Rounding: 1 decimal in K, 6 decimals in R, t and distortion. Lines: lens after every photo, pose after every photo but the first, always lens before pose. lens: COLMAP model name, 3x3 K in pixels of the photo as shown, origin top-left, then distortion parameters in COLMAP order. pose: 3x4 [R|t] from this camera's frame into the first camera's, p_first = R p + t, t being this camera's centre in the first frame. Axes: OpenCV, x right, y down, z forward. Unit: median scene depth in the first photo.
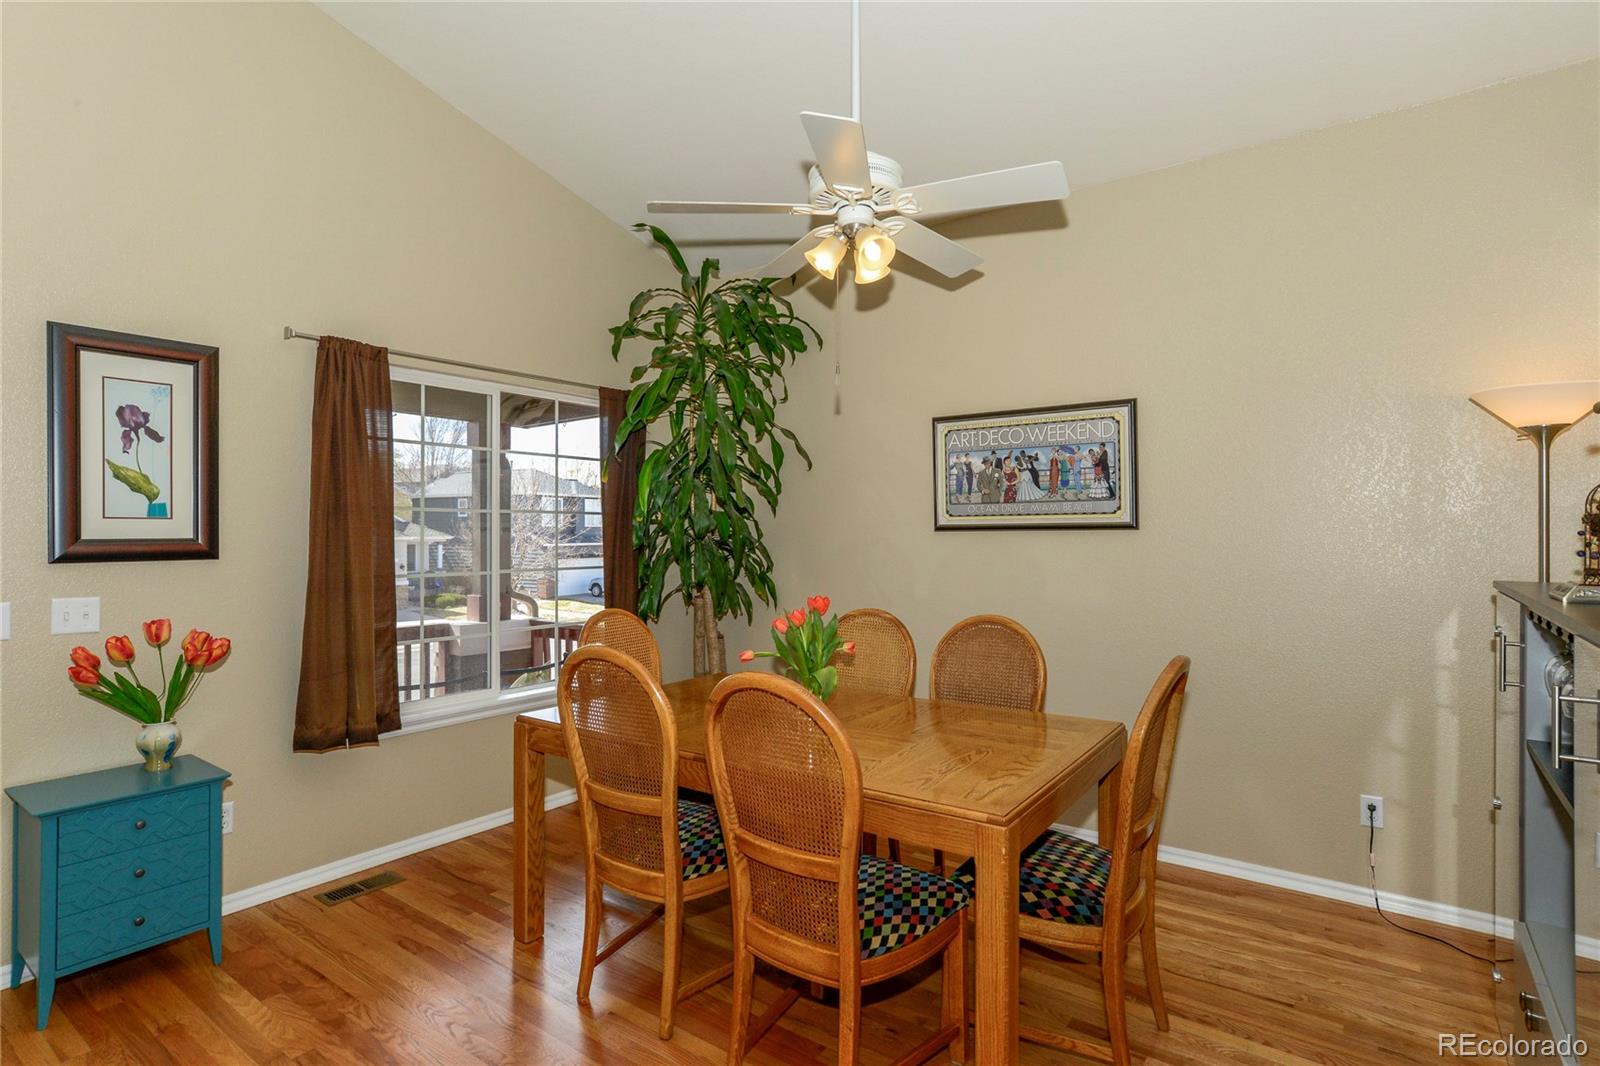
lens RADIAL K [[799.8, 0, 812.5], [0, 799.8, 536.9], [0, 0, 1]] dist [-0.010715, 0.001996]
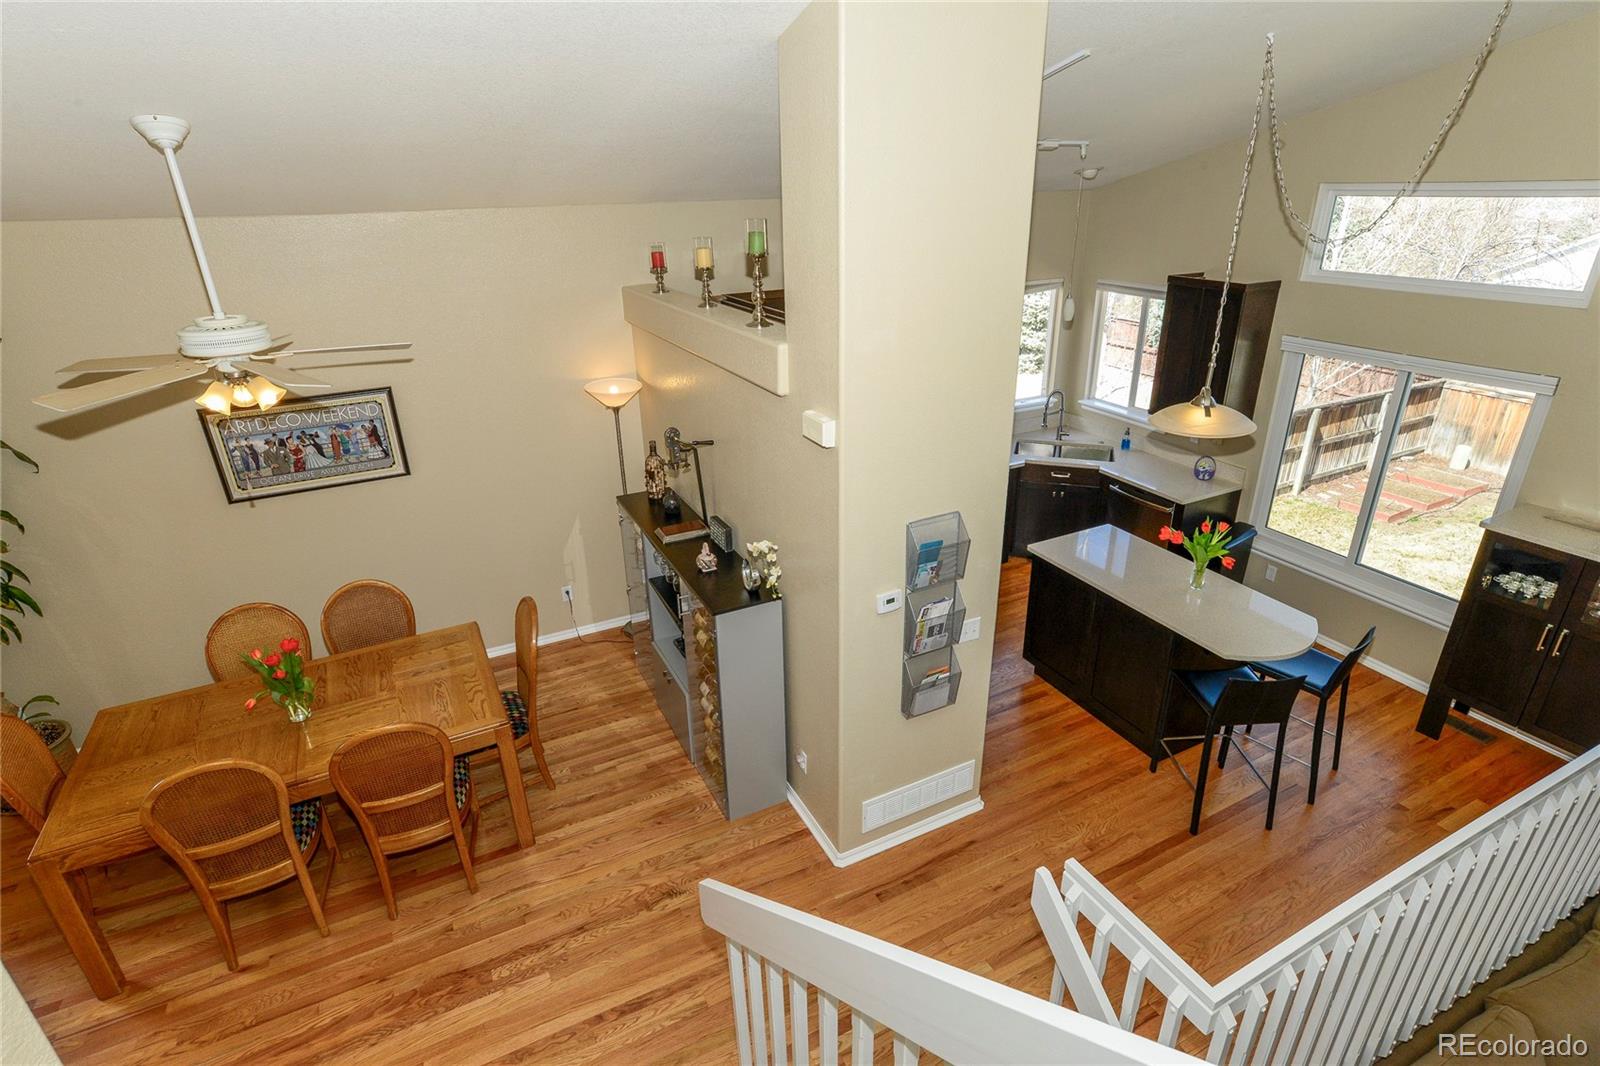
lens RADIAL K [[799.8, 0, 804.0], [0, 799.8, 530.2], [0, 0, 1]] dist [-0.010715, 0.001996]
pose [[0.455379, -0.362771, 0.813035, -0.452230], [0.015612, 0.916331, 0.400117, -0.455442], [-0.890161, -0.169512, 0.422942, -0.251950]]
